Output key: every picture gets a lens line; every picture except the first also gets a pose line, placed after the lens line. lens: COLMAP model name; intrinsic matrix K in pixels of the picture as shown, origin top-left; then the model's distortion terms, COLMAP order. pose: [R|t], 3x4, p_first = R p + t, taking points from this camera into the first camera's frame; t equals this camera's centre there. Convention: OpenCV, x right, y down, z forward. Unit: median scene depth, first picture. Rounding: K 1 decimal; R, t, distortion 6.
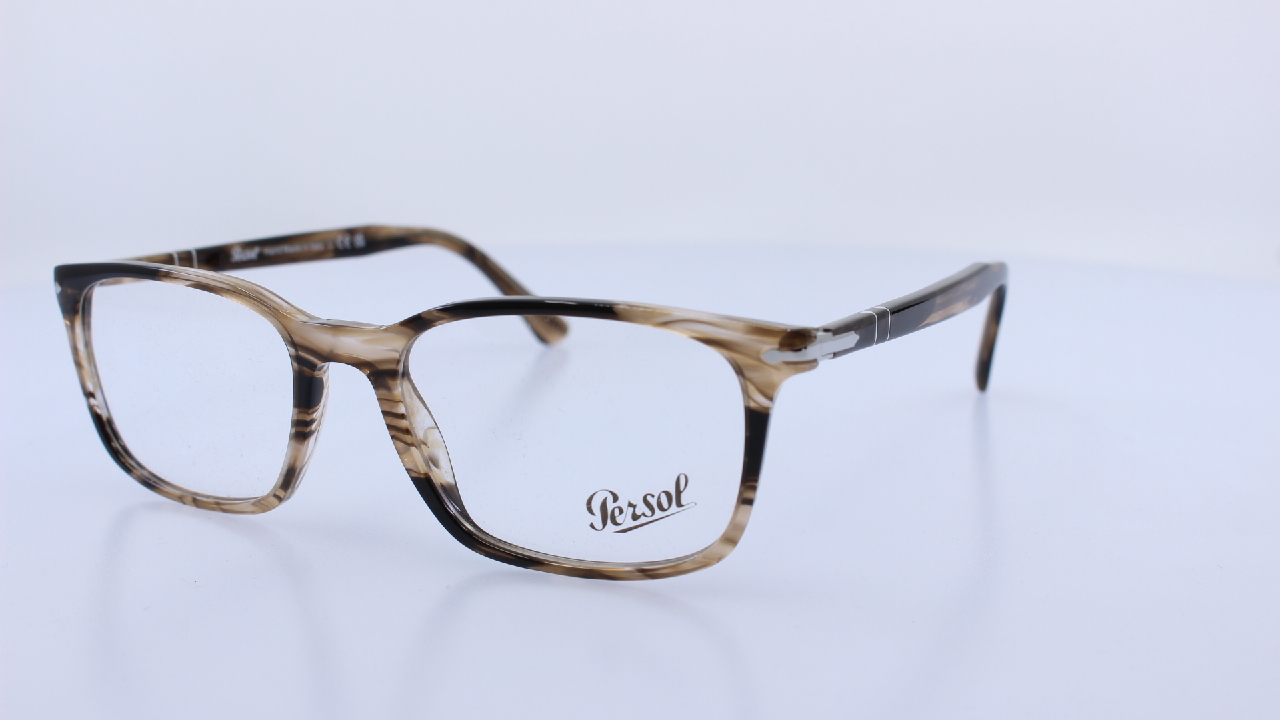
lens RADIAL K [[1651.7, 0, 640.0], [0, 1651.7, 360.0], [0, 0, 1]] dist [-0.133490, 0.003834]
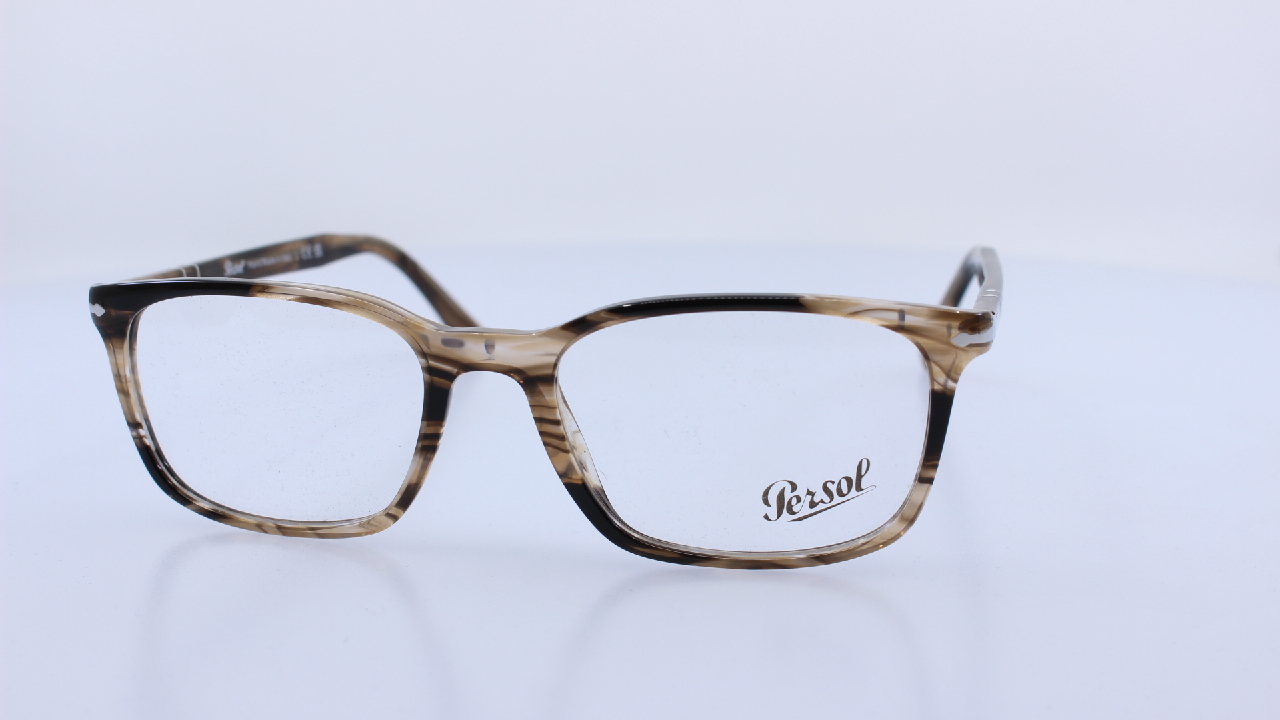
lens RADIAL K [[1651.7, 0, 640.0], [0, 1651.7, 360.0], [0, 0, 1]] dist [-0.133490, 0.003834]
pose [[0.967570, -0.053331, 0.246908, -0.337422], [0.053871, 0.998537, 0.004571, -0.004412], [-0.246791, 0.008878, 0.969028, 0.035459]]
